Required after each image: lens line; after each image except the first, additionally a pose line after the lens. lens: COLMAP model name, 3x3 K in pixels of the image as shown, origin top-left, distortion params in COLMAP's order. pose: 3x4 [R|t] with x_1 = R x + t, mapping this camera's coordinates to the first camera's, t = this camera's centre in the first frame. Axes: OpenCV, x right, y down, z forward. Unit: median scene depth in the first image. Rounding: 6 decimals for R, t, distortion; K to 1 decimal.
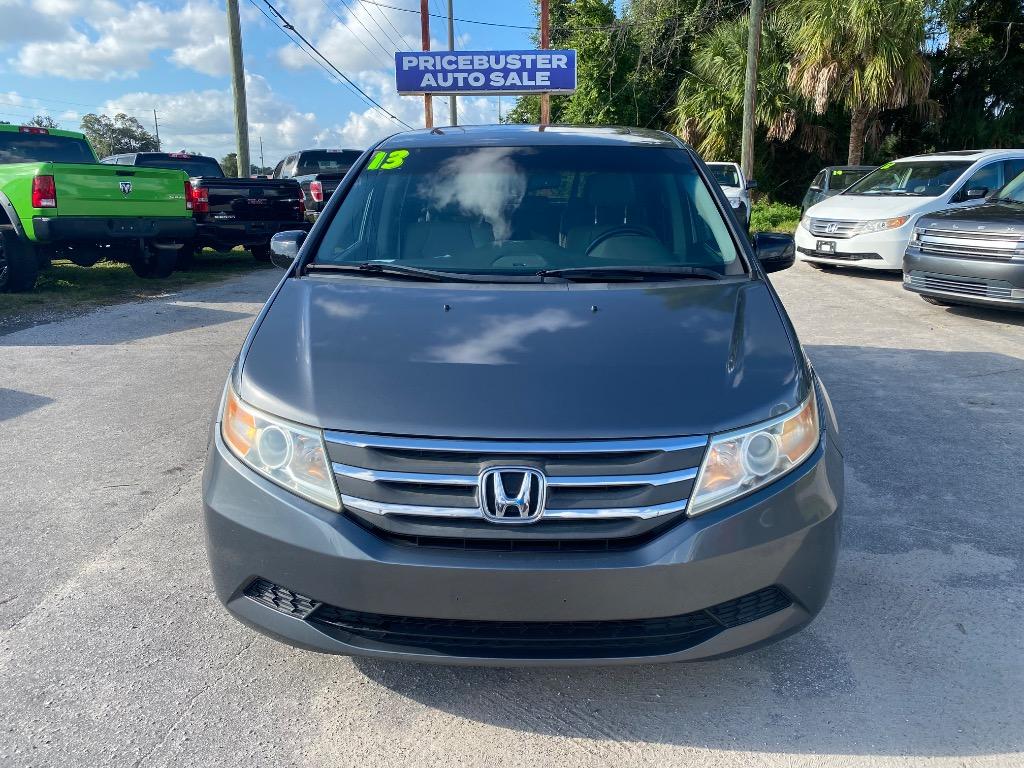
lens RADIAL K [[817.8, 0, 527.1], [0, 817.8, 360.7], [0, 0, 1]] dist [0.006415, -0.001143]
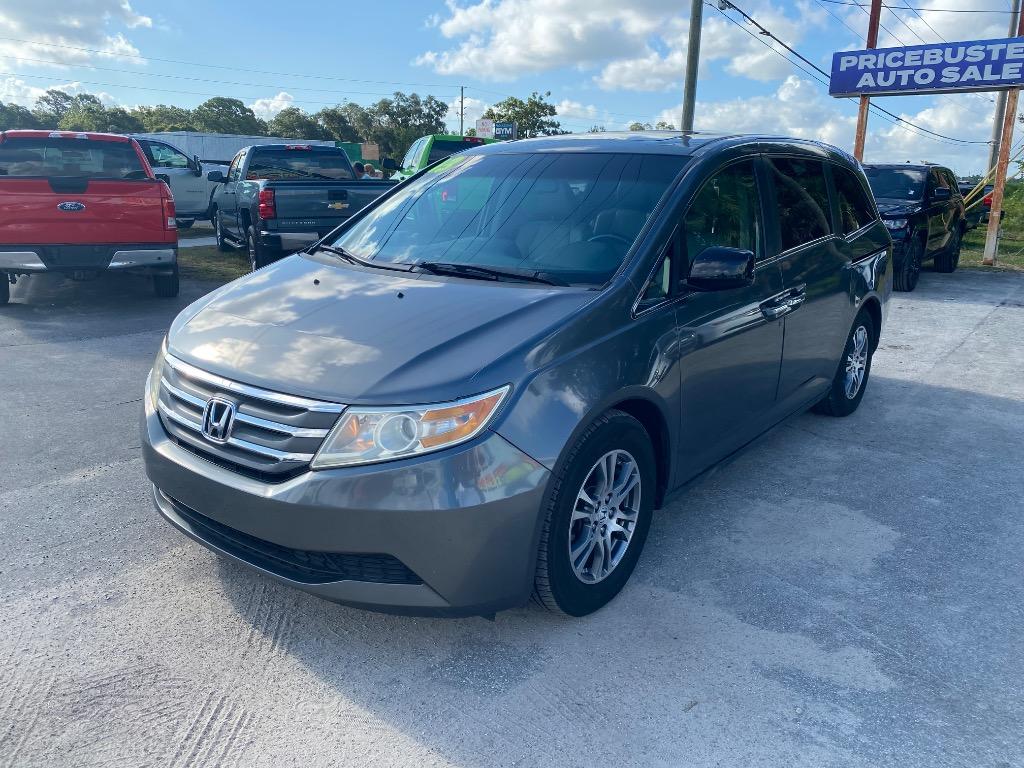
lens RADIAL K [[855.6, 0, 535.8], [0, 855.6, 346.4], [0, 0, 1]] dist [0.003194, -0.001244]
pose [[0.791682, 0.134191, -0.596013, 0.255955], [-0.152993, 0.988040, 0.019234, -0.012259], [0.591466, 0.075959, 0.802744, 0.041612]]
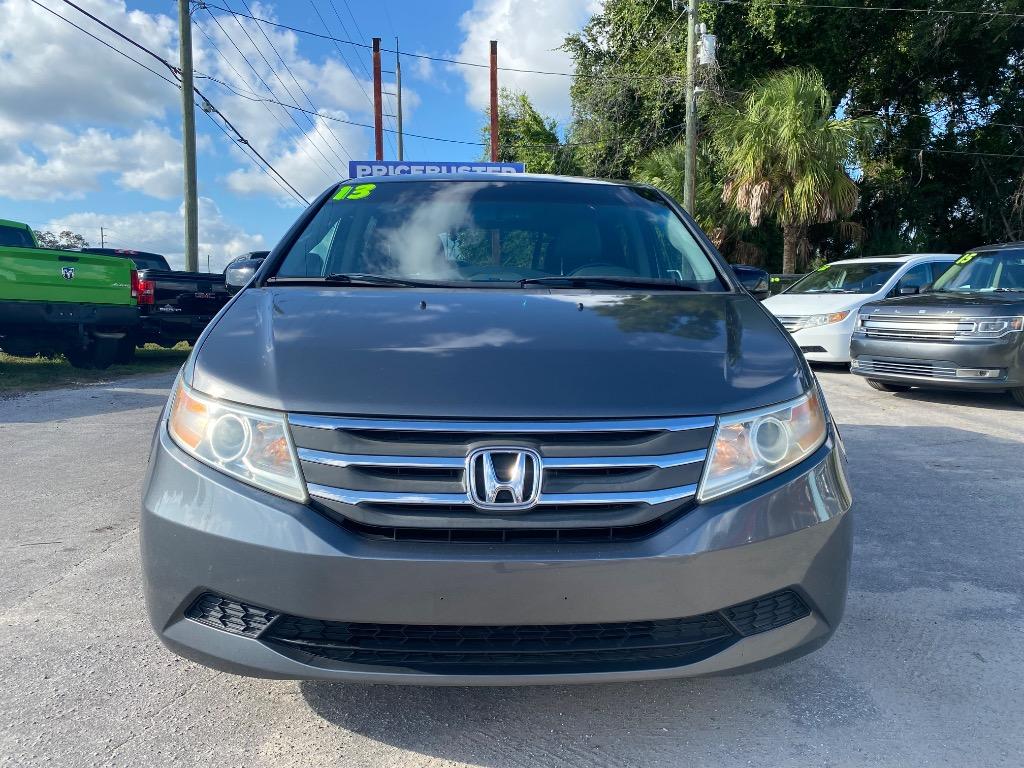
lens RADIAL K [[807.9, 0, 527.0], [0, 807.9, 367.8], [0, 0, 1]] dist [0.008331, -0.003622]
pose [[0.997507, 0.001725, 0.070542, -0.012076], [0.008531, 0.989421, -0.144824, 0.037634], [-0.070045, 0.145064, 0.986940, 0.025306]]
